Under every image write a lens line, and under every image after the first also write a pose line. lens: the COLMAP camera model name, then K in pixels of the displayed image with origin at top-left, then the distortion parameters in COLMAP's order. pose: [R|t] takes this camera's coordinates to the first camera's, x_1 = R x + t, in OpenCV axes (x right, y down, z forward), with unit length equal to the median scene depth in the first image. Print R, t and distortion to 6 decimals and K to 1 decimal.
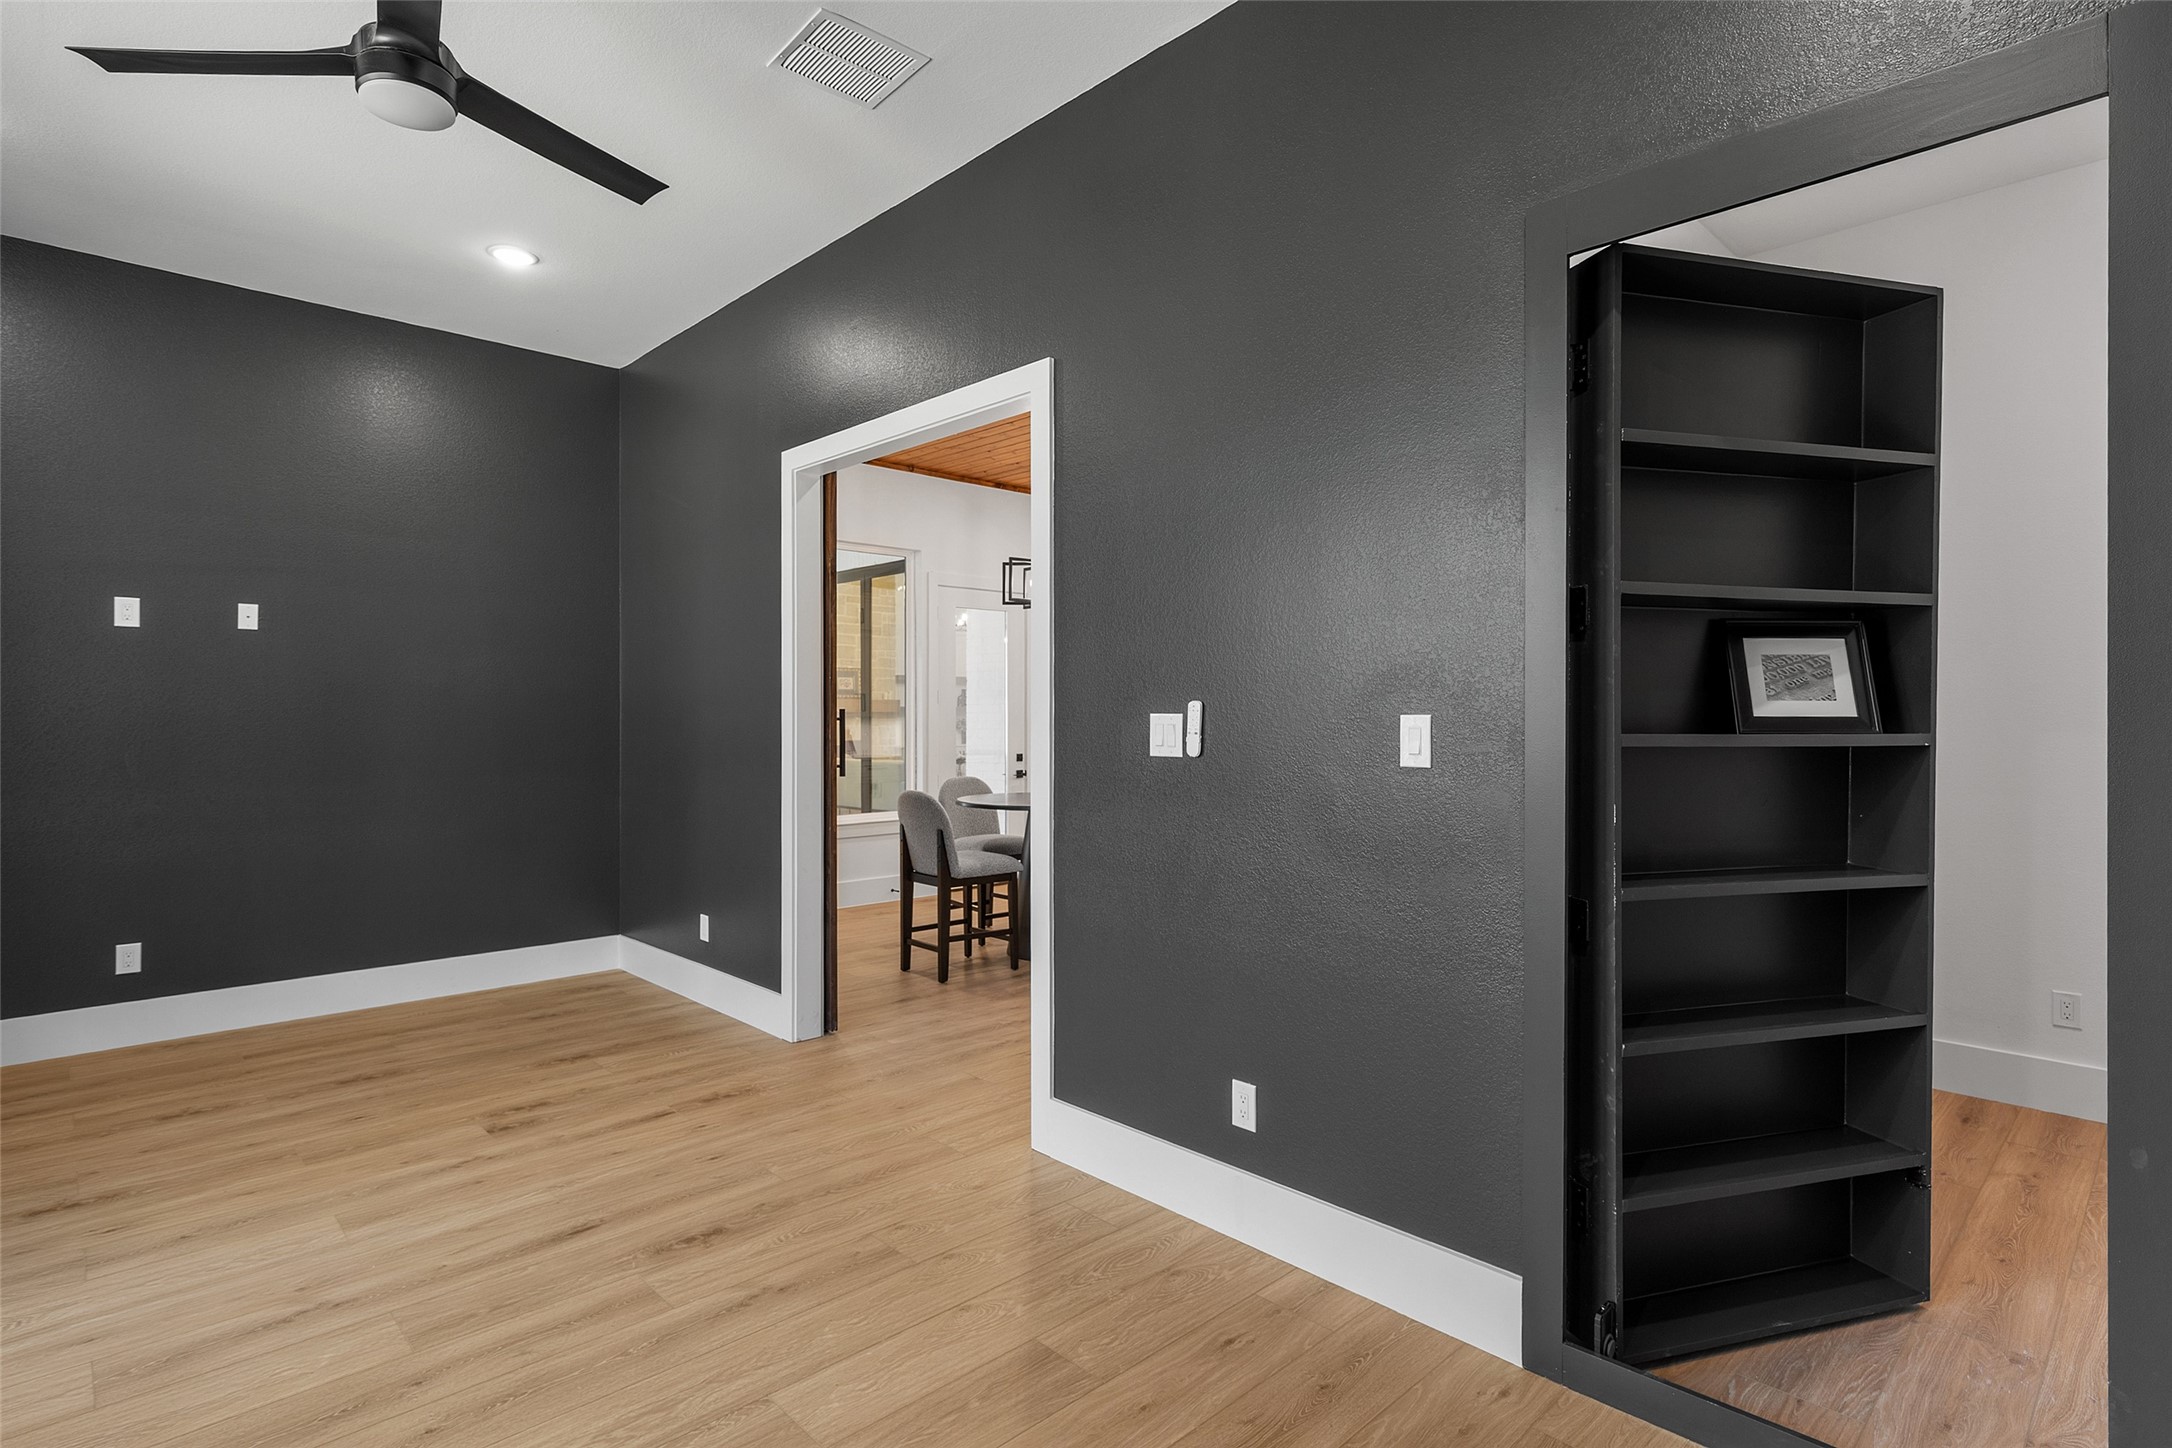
lens RADIAL K [[1078.2, 0, 1088.6], [0, 1078.2, 715.8], [0, 0, 1]] dist [0.000330, -0.000961]
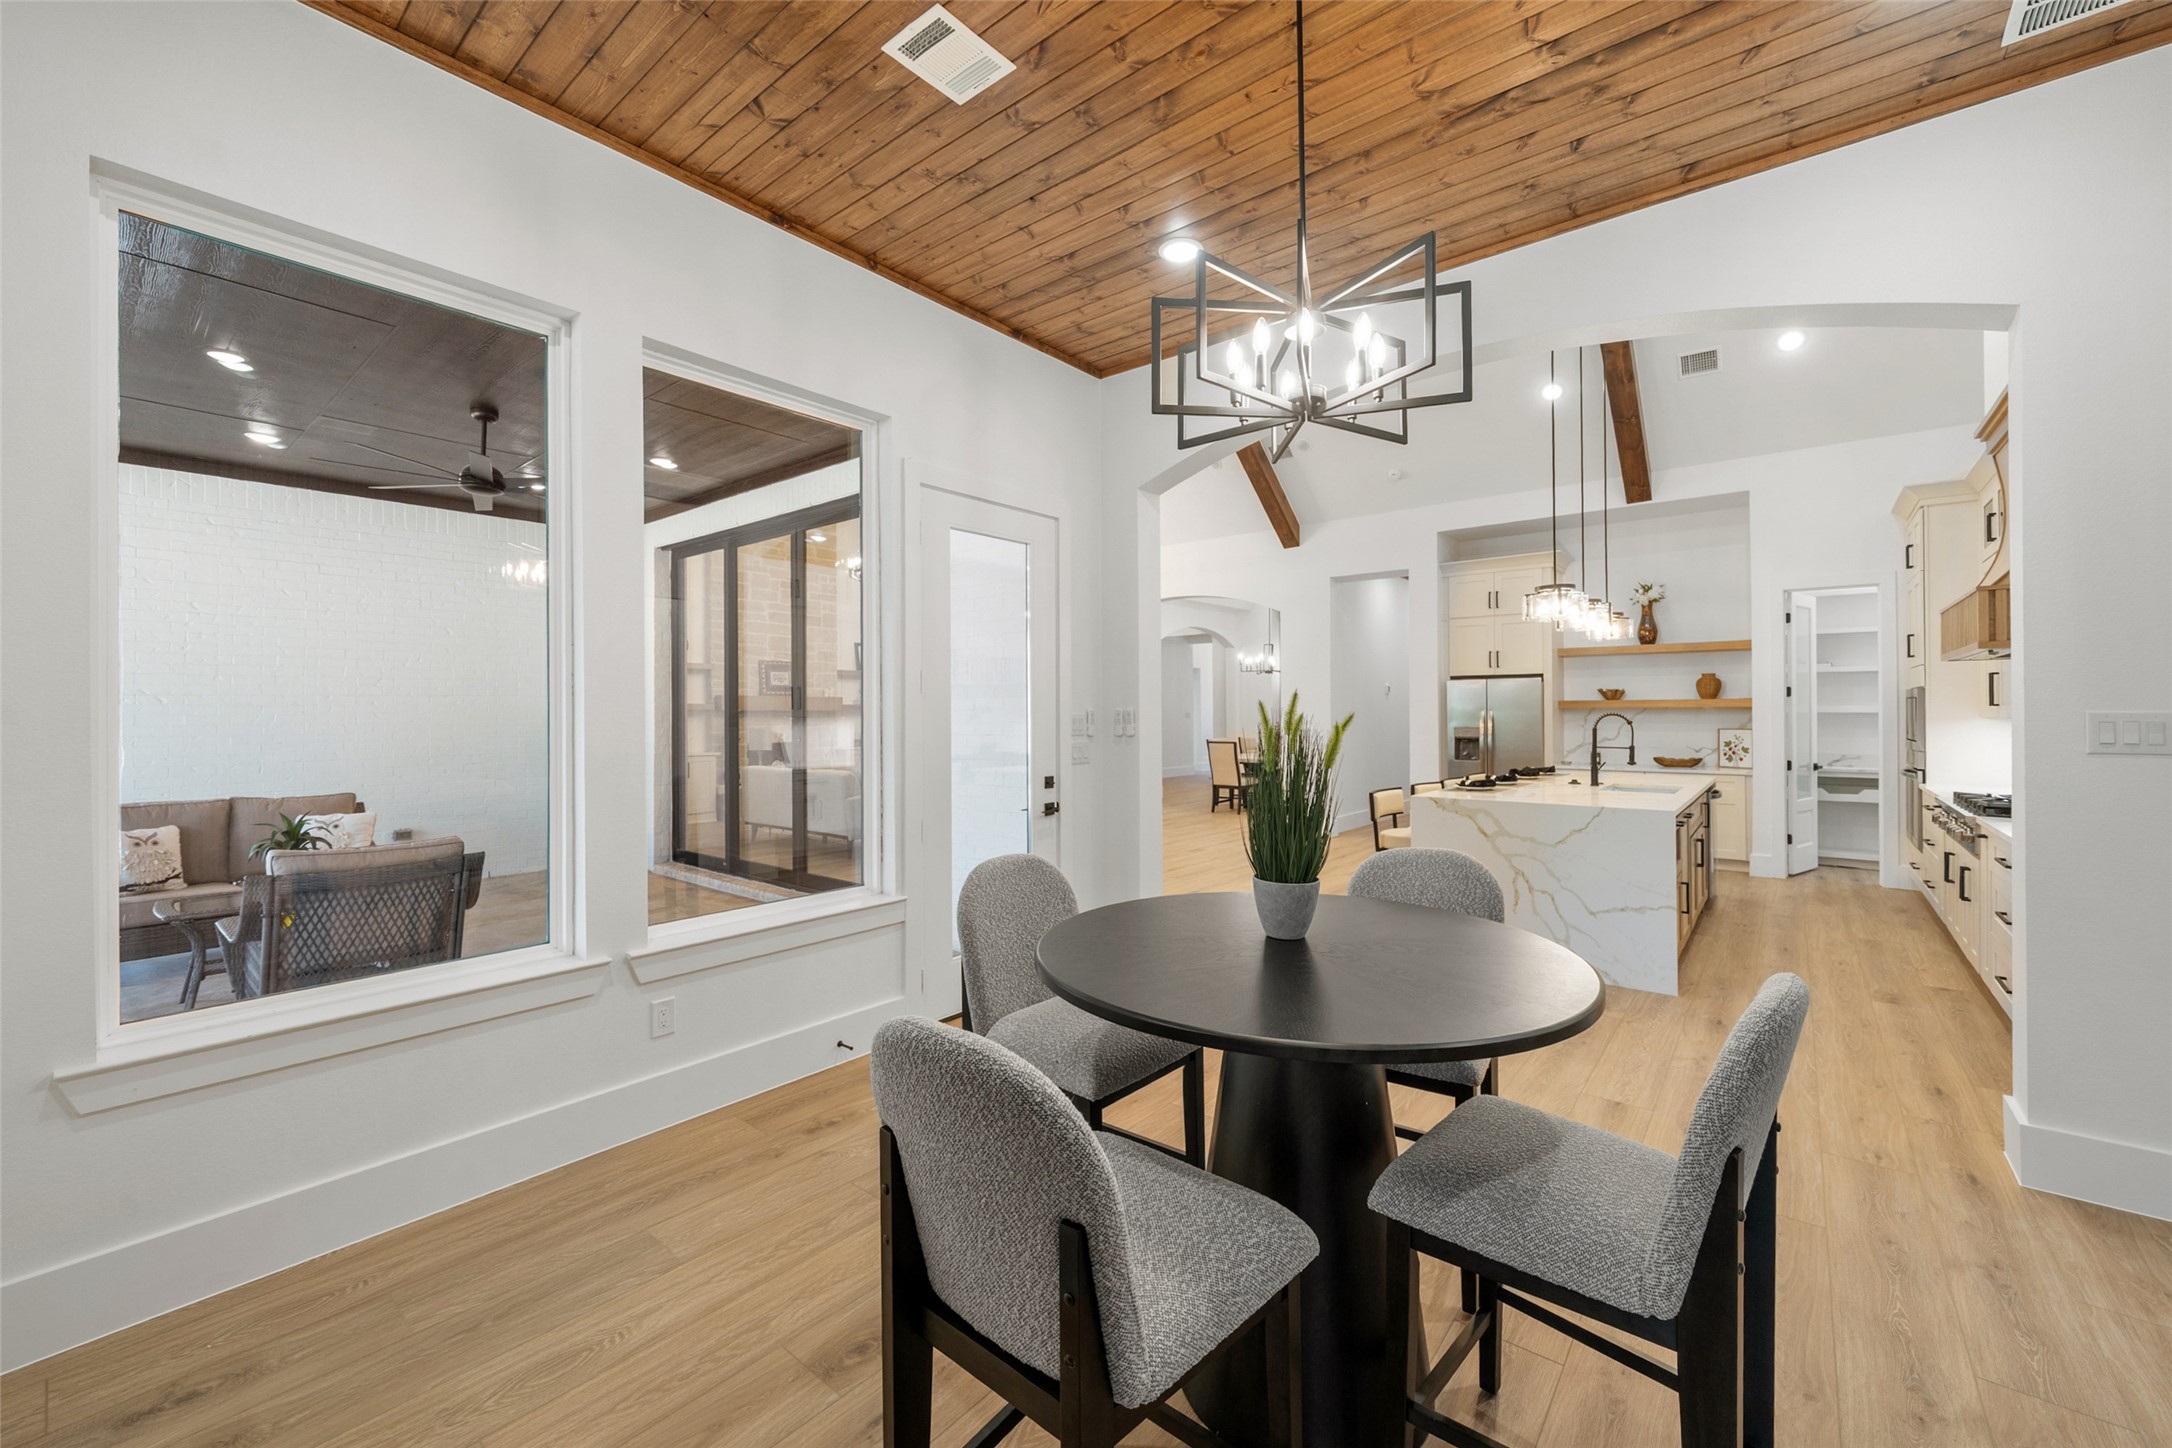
lens RADIAL K [[855.7, 0, 1085.9], [0, 855.7, 717.1], [0, 0, 1]] dist [0.000590, -0.000023]
pose [[0.993913, -0.000653, 0.110162, -0.280329], [0.000570, 1.000000, 0.000780, 0.003172], [-0.110162, -0.000713, 0.993913, 1.489788]]
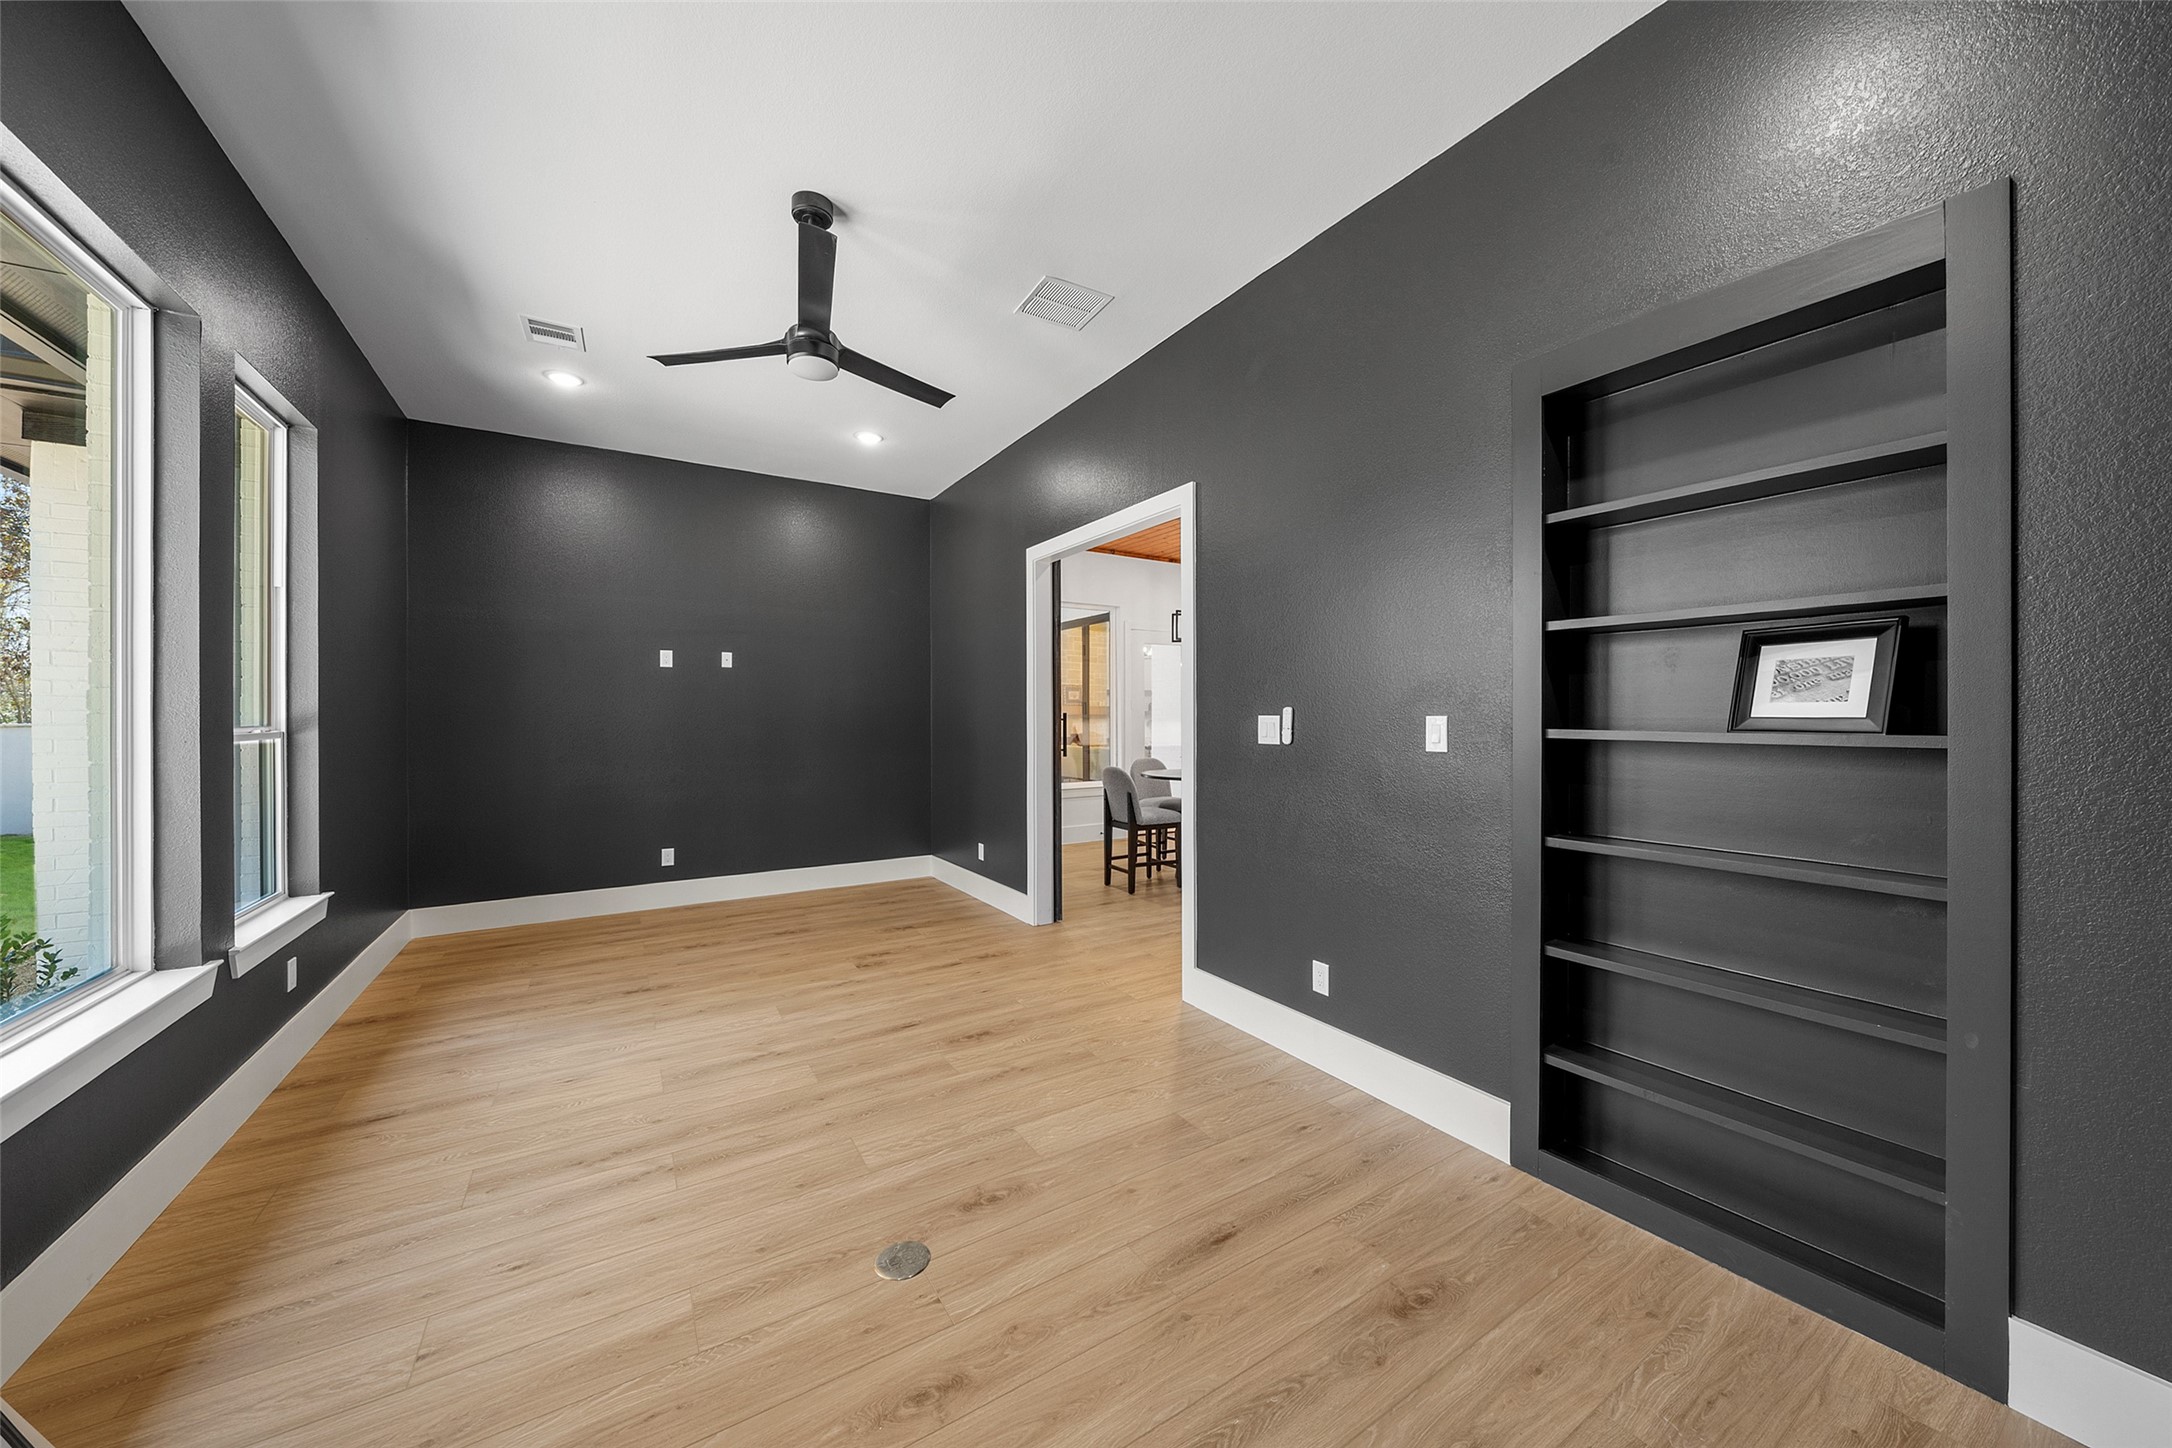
lens RADIAL K [[750.4, 0, 1085.4], [0, 750.4, 720.7], [0, 0, 1]] dist [-0.007055, 0.000622]
pose [[0.978203, -0.001295, -0.207647, 0.036937], [0.002345, 0.999986, 0.004809, -0.000351], [0.207638, -0.005191, 0.978192, -0.071622]]
